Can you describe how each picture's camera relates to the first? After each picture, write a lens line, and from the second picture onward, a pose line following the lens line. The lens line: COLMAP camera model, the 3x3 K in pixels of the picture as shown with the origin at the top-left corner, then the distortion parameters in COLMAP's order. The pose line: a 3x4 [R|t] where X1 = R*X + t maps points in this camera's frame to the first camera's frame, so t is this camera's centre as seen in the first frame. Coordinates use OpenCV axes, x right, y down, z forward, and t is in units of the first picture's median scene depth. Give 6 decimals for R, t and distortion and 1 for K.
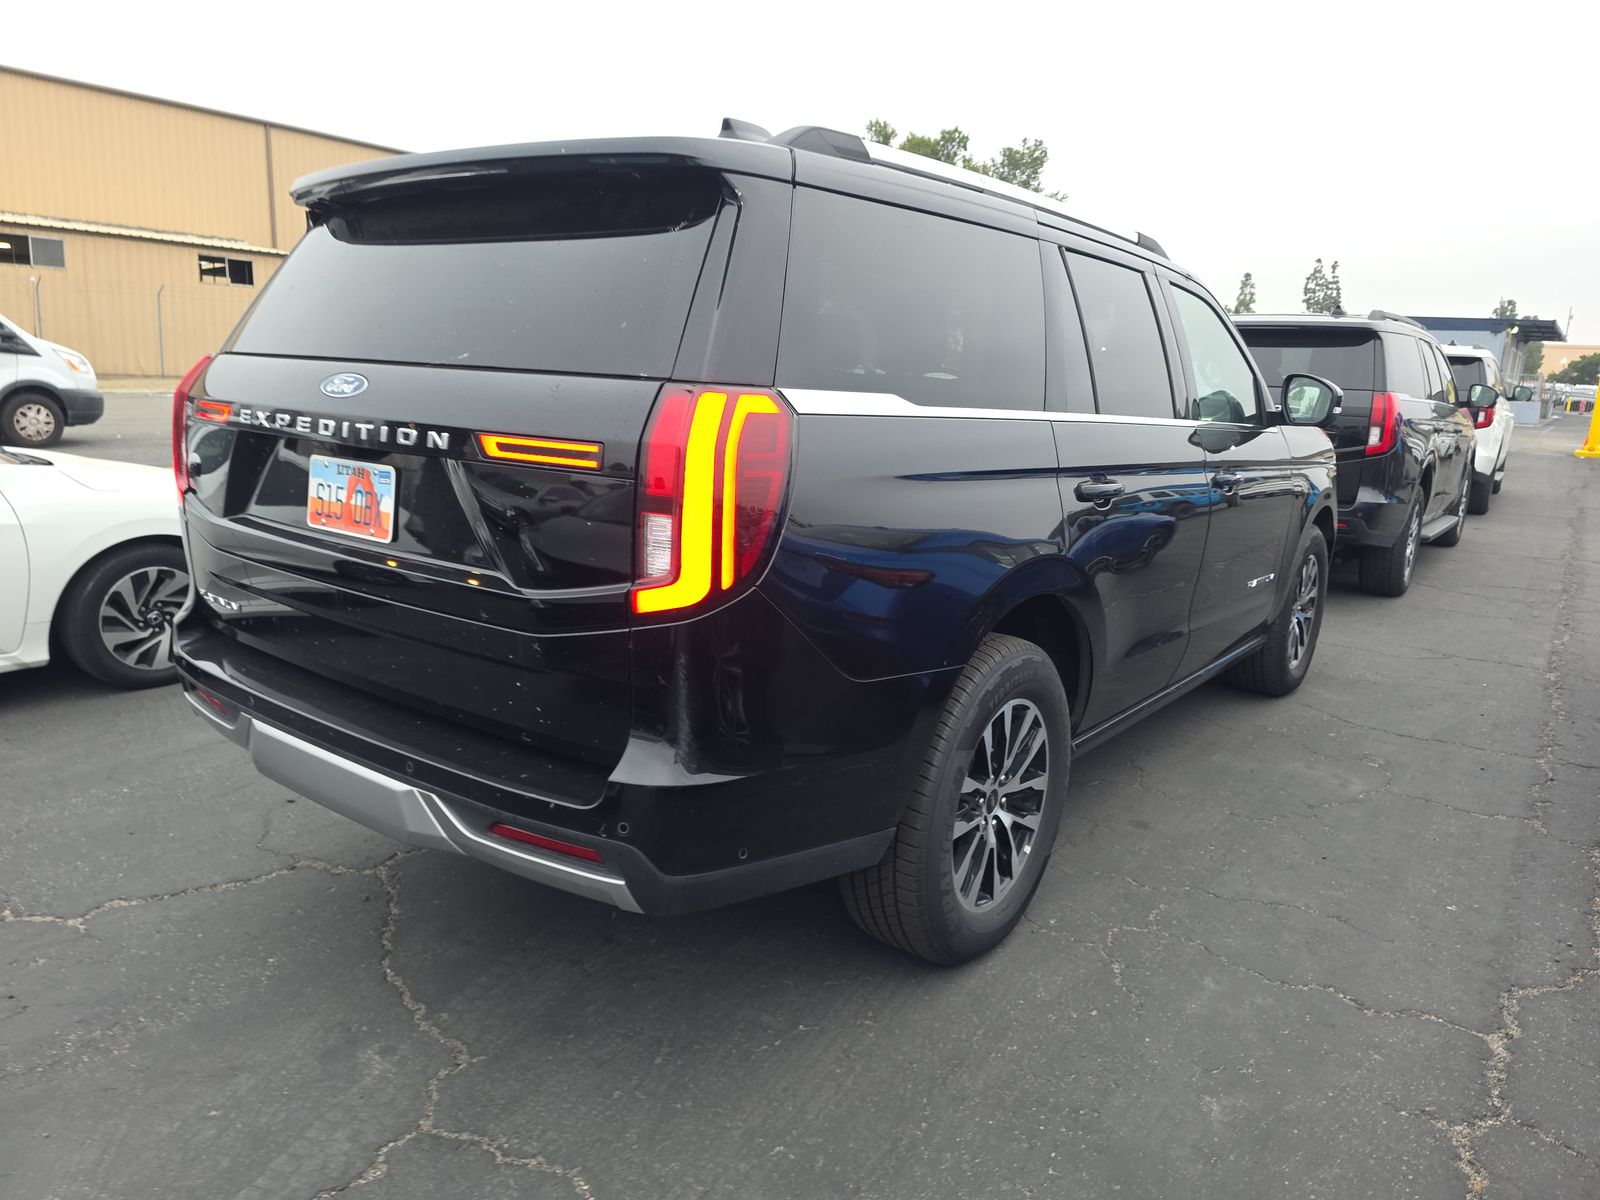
lens RADIAL K [[1088.5, 0, 800.0], [0, 1088.5, 600.0], [0, 0, 1]] dist [0.028096, -0.000348]
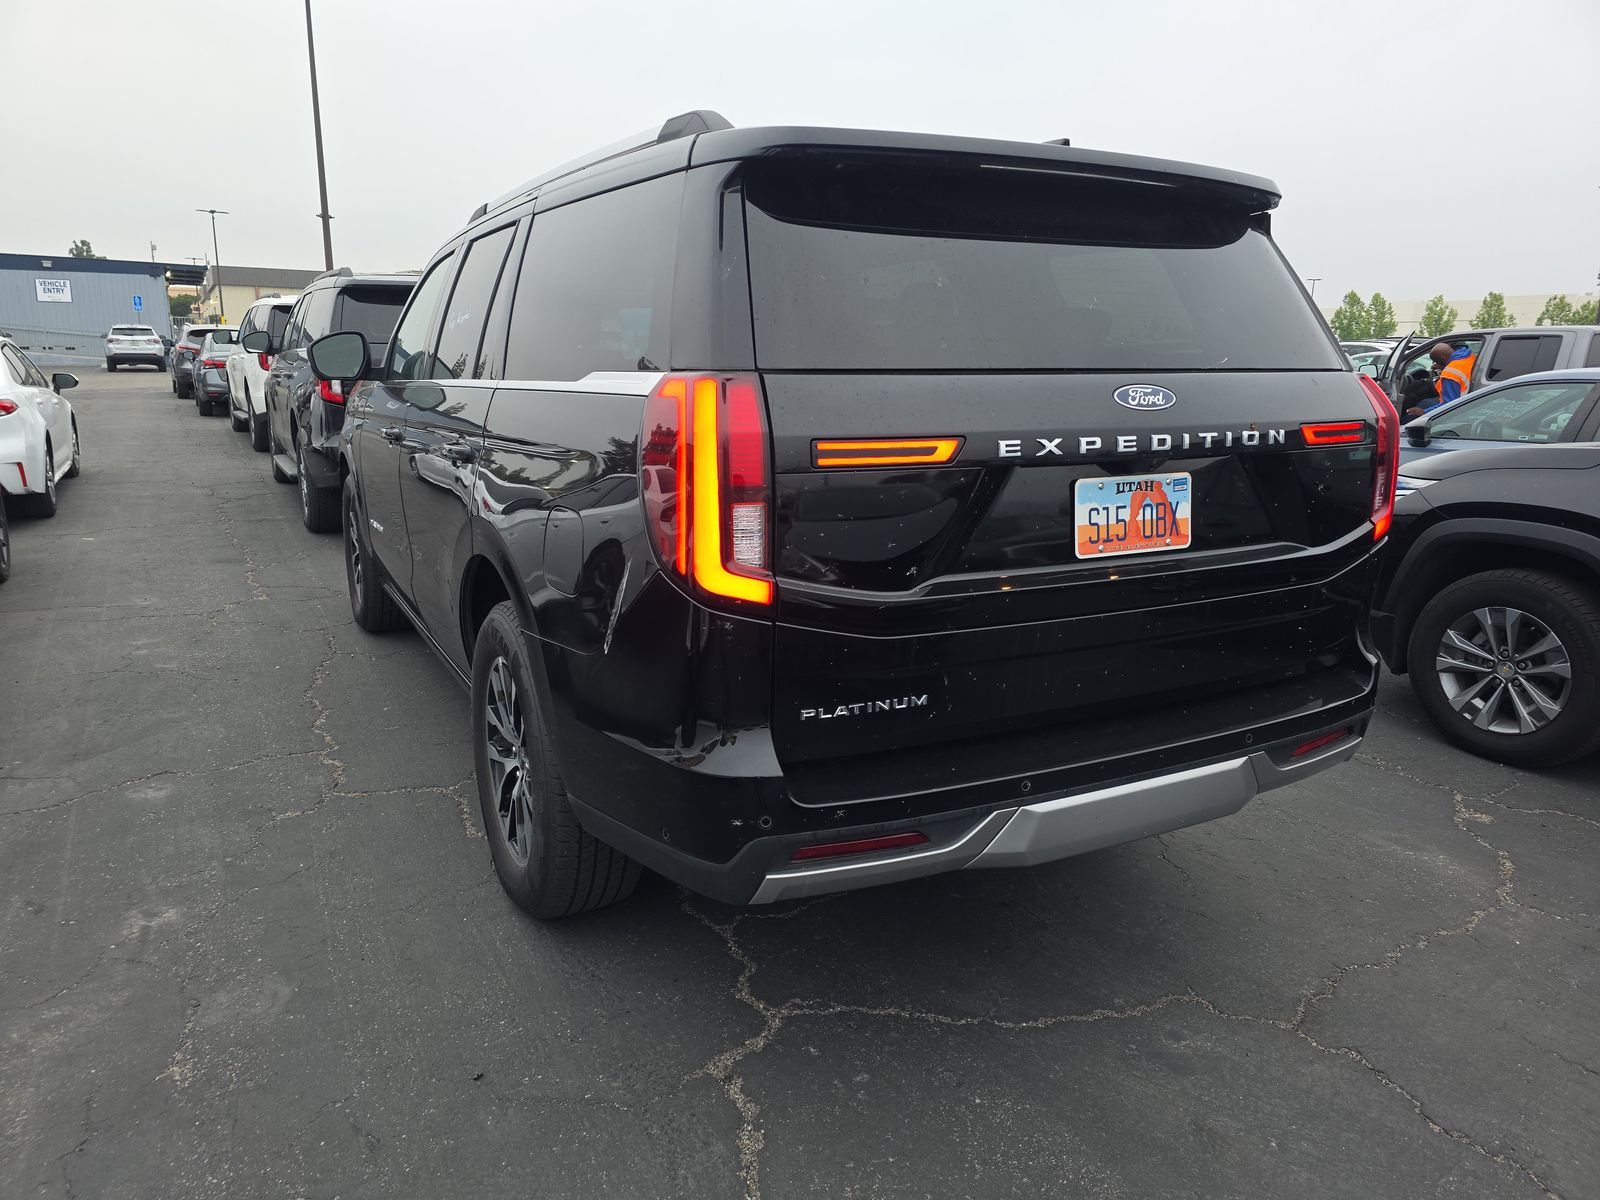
lens RADIAL K [[1063.7, 0, 805.9], [0, 1063.7, 580.1], [0, 0, 1]] dist [0.064043, -0.068796]
pose [[0.422676, -0.228791, 0.876926, -1.408758], [0.193583, 0.968071, 0.159264, -0.250089], [-0.885365, 0.102441, 0.453470, 0.863161]]
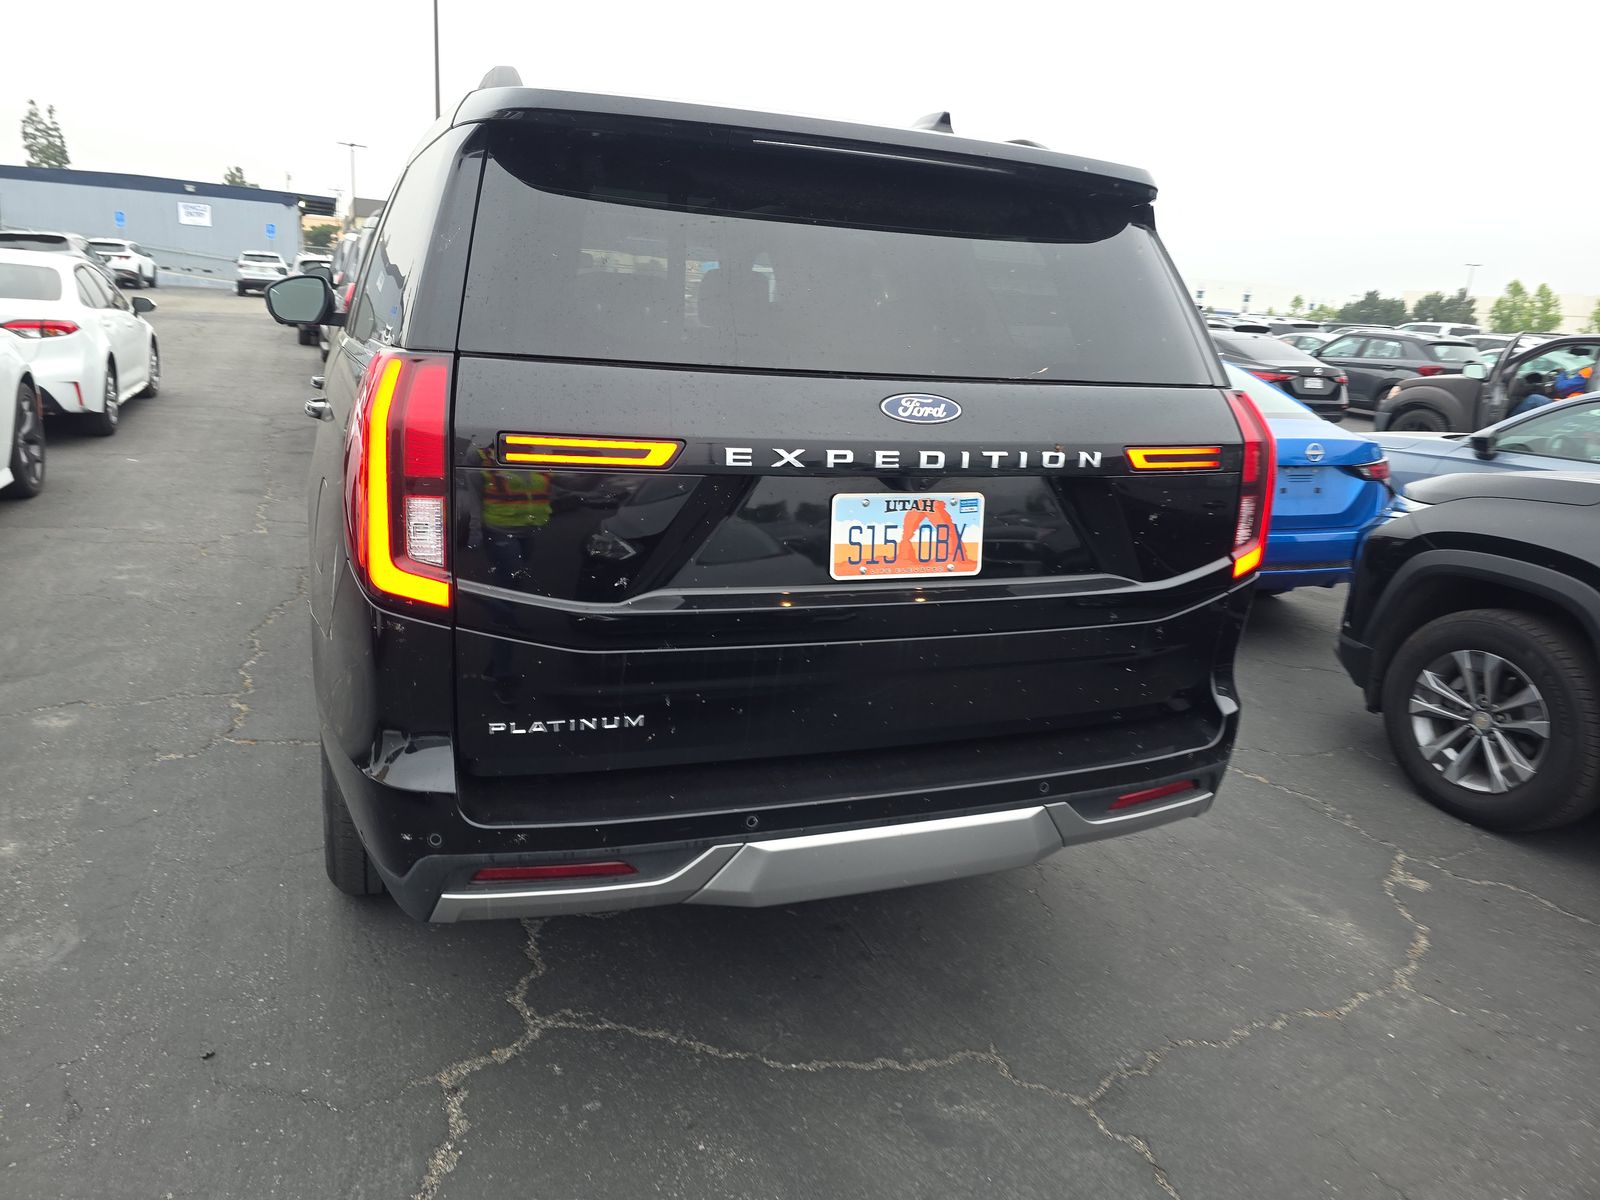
lens RADIAL K [[1068.7, 0, 796.9], [0, 1068.7, 565.3], [0, 0, 1]] dist [0.065088, -0.070791]
pose [[0.522690, -0.212308, 0.825664, -1.202212], [0.134223, 0.976909, 0.166229, -0.230904], [-0.841891, 0.023937, 0.539117, 0.636745]]
